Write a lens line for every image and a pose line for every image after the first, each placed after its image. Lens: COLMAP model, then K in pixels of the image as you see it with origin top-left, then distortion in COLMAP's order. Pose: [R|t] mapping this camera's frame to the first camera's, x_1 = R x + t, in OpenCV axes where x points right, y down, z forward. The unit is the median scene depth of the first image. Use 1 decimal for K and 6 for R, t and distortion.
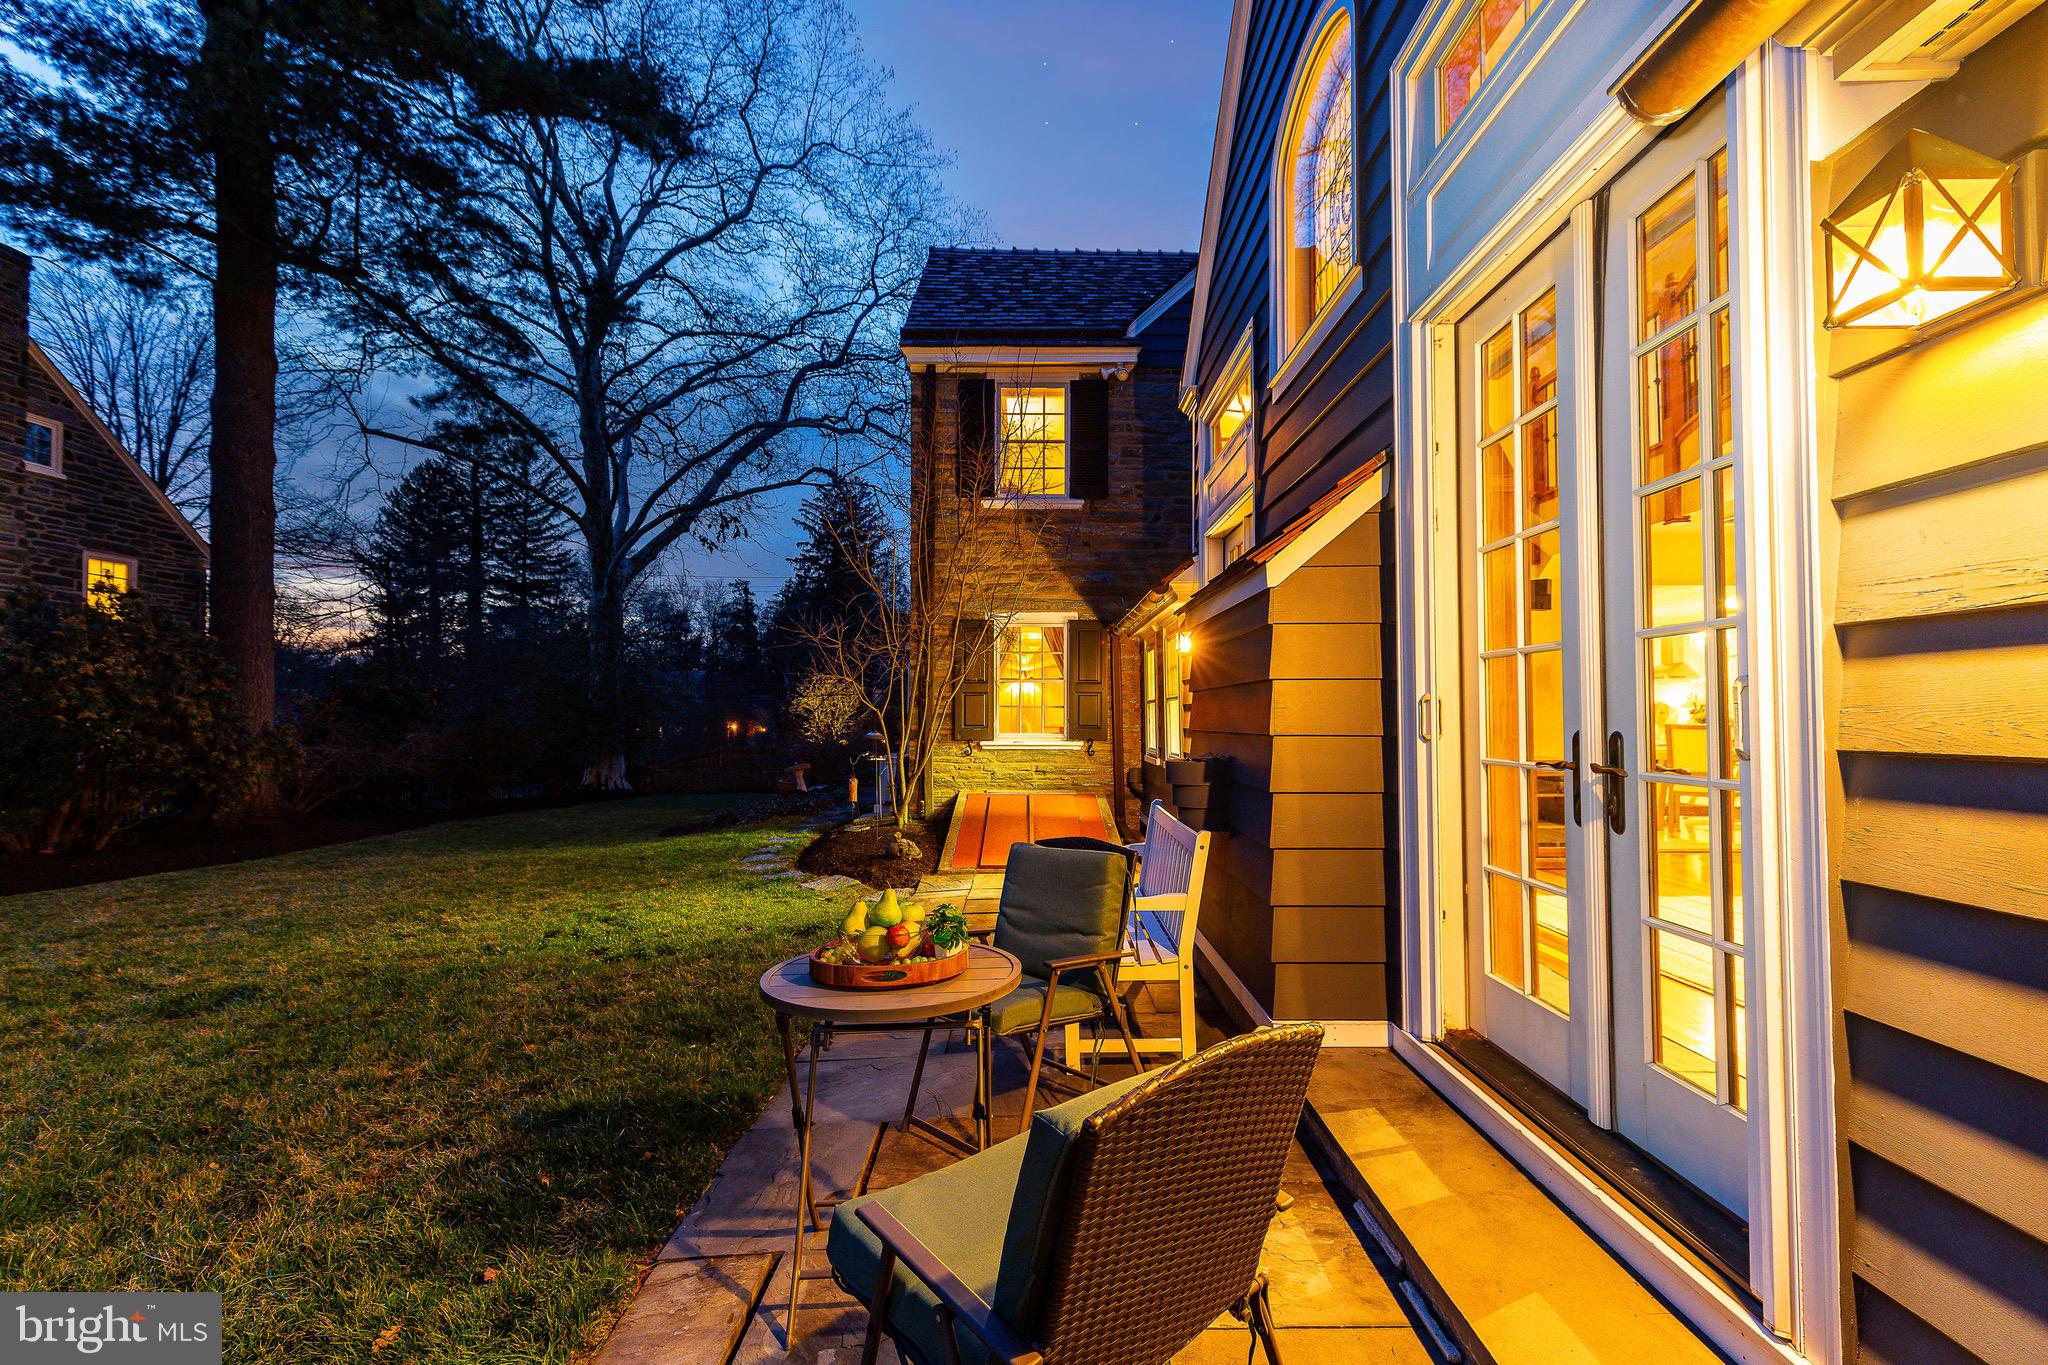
lens RADIAL K [[942.1, 0, 1024.0], [0, 942.1, 682.5], [0, 0, 1]] dist [-0.000956, -0.000250]
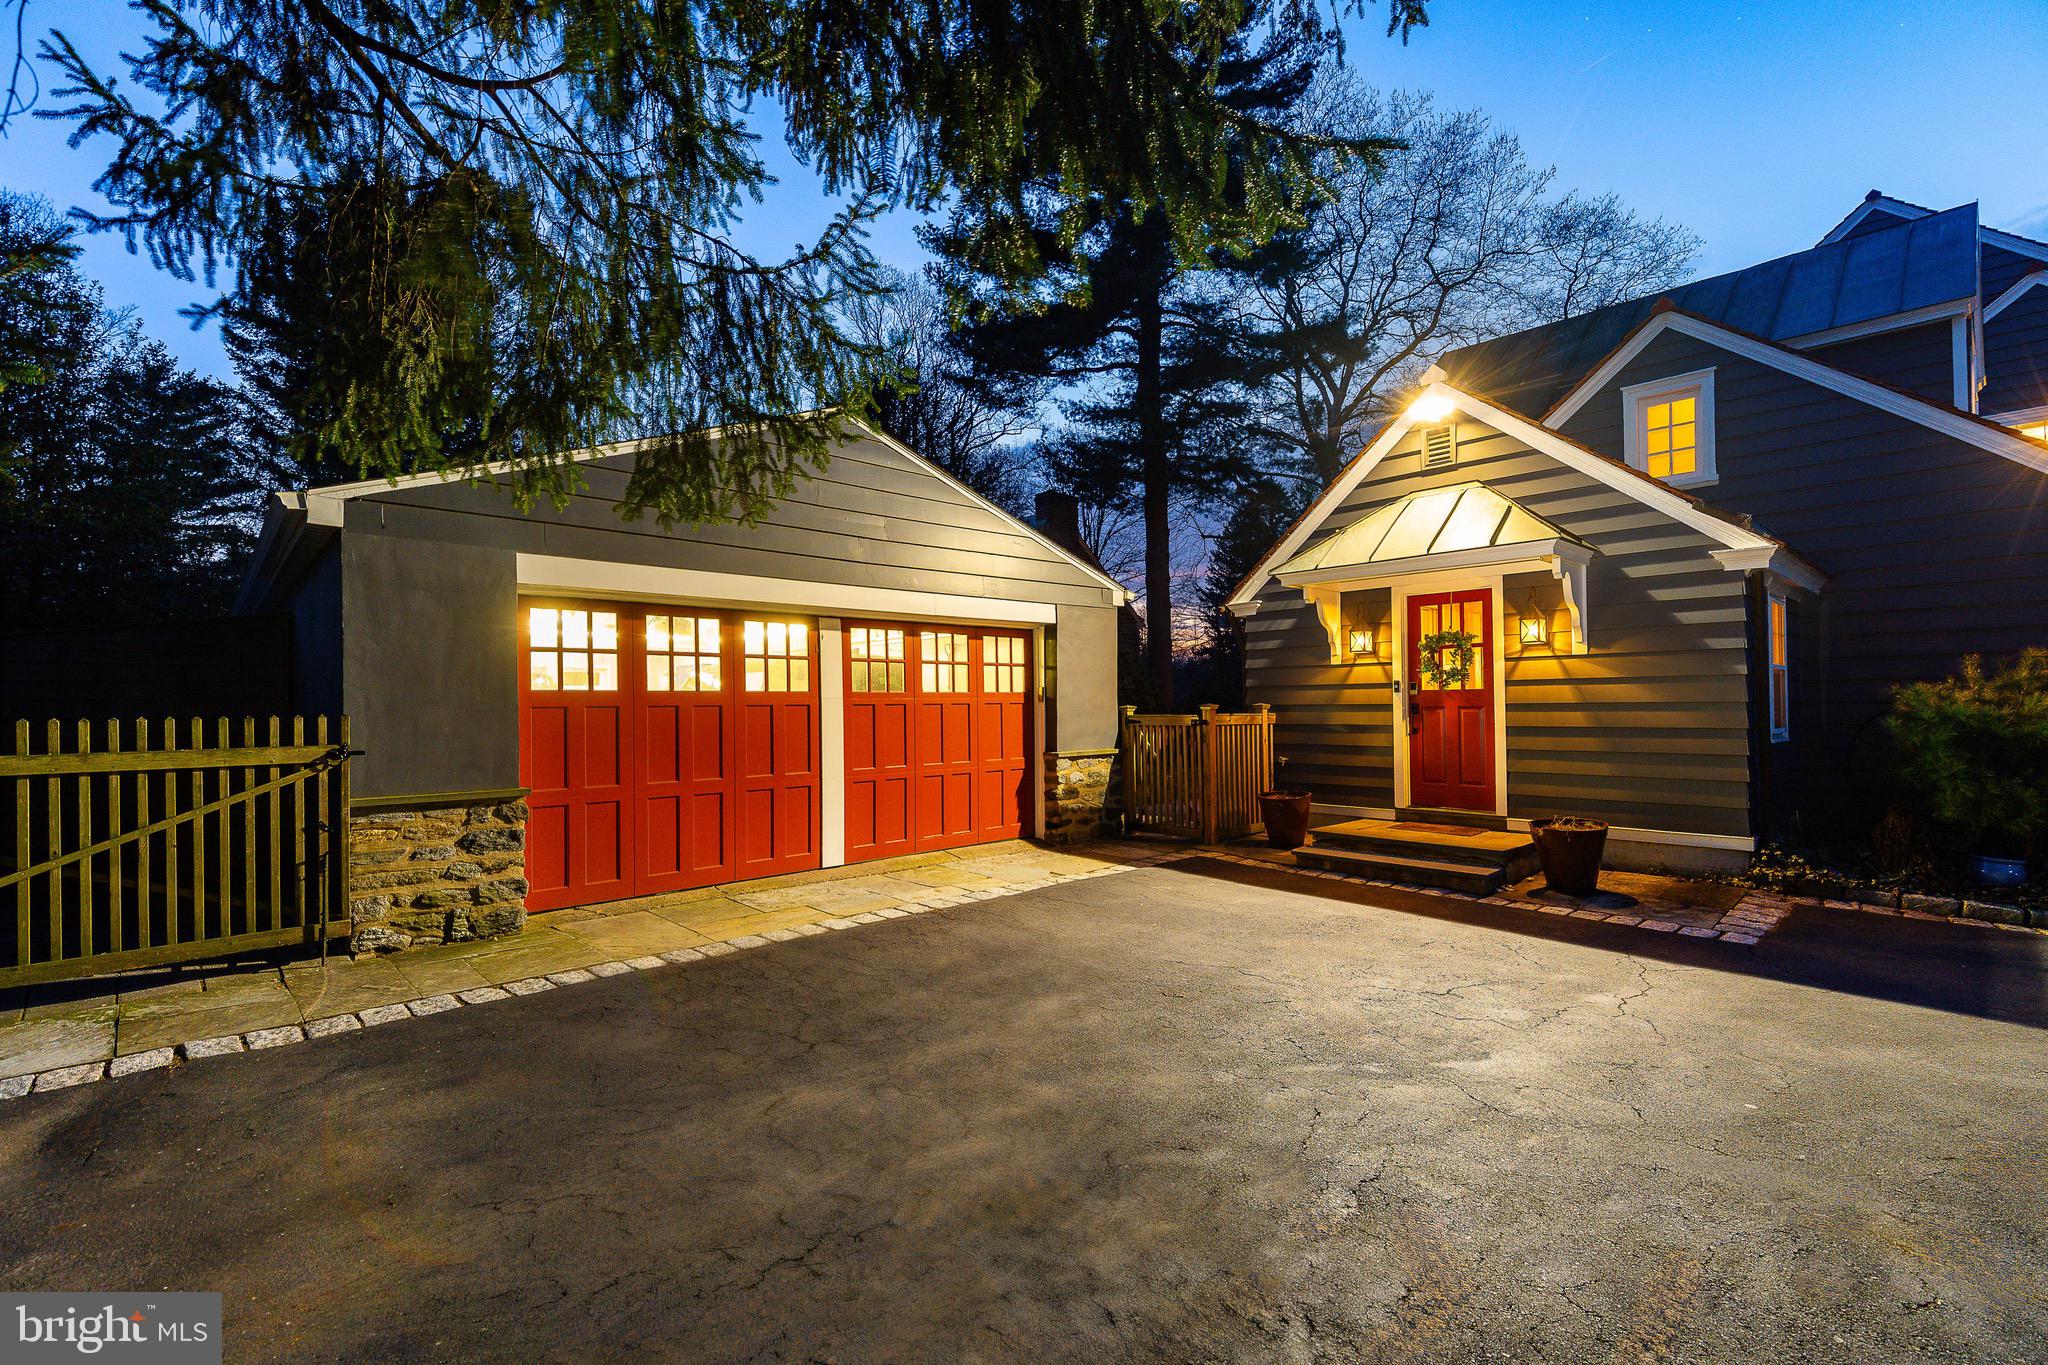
lens RADIAL K [[942.1, 0, 1024.0], [0, 942.1, 682.5], [0, 0, 1]] dist [-0.000956, -0.000250]
pose [[0.695682, -0.026183, -0.717872, 0.391139], [0.029802, 0.999527, -0.007575, 0.013878], [0.717731, -0.016125, 0.696134, -0.564038]]
